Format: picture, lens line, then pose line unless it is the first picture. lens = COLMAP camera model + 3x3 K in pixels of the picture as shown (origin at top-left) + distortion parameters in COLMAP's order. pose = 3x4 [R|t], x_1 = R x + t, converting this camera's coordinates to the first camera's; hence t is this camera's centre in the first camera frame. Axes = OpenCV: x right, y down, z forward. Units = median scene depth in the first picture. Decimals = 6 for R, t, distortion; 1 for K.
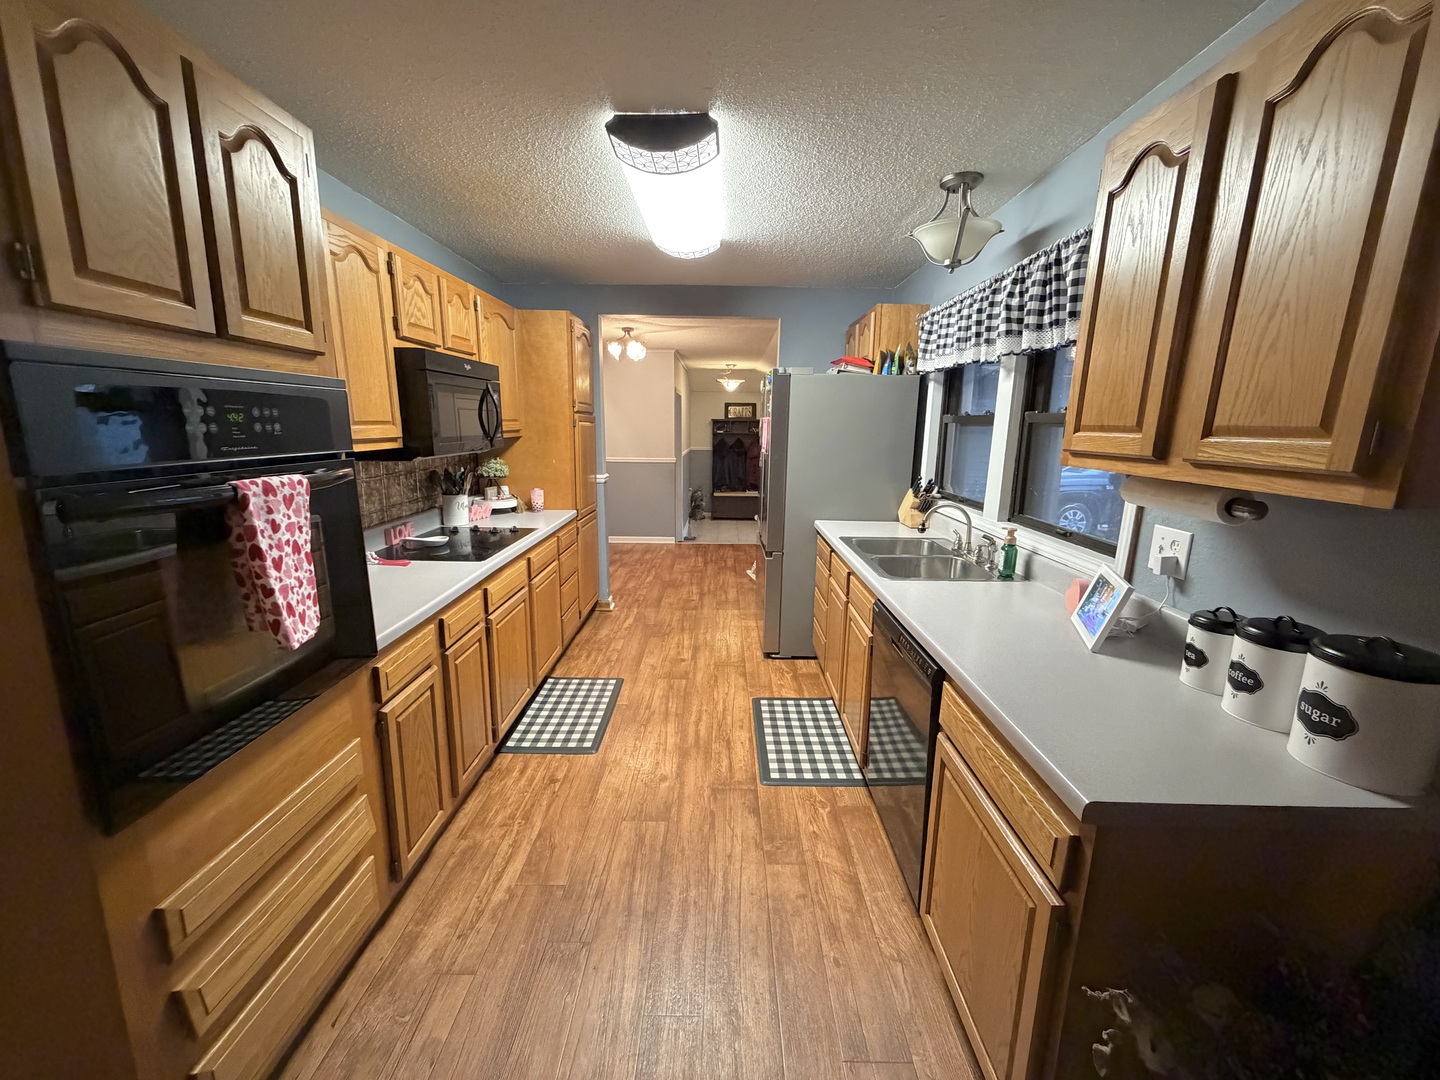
lens RADIAL K [[571.7, 0, 715.9], [0, 571.7, 538.8], [0, 0, 1]] dist [0.000092, 0.000010]
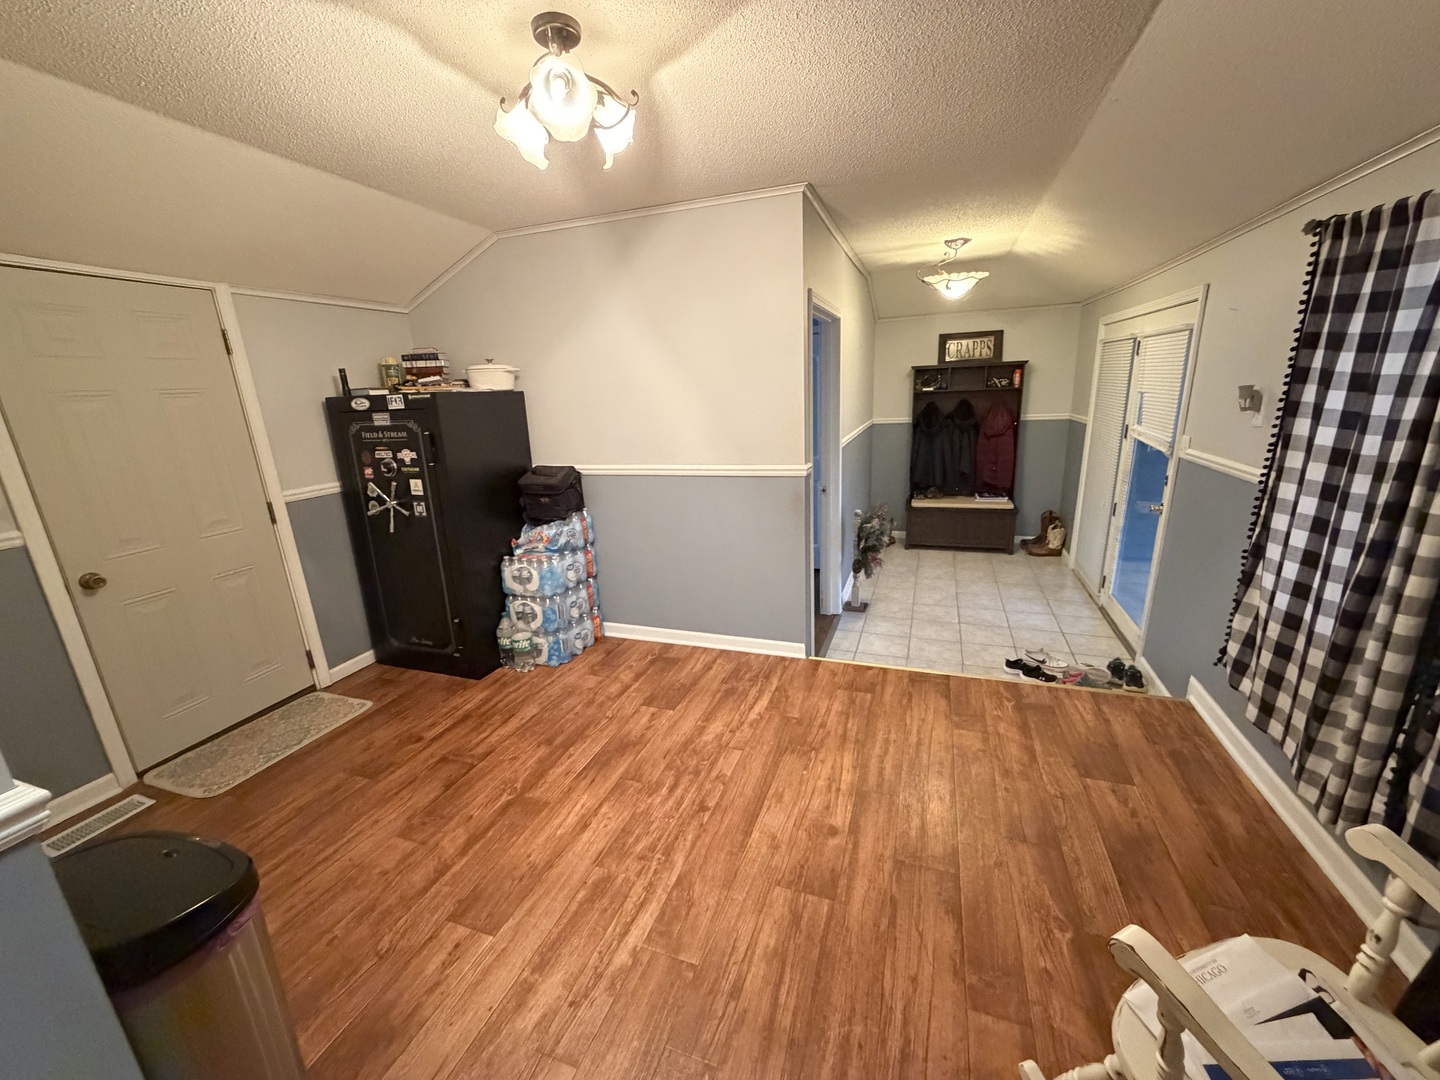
lens RADIAL K [[571.7, 0, 715.9], [0, 571.7, 538.8], [0, 0, 1]] dist [0.000092, 0.000010]
pose [[0.940866, 0.046558, -0.335565, 0.004128], [-0.024209, 0.997219, 0.070483, -0.047588], [0.337913, -0.058191, 0.939377, 0.251858]]
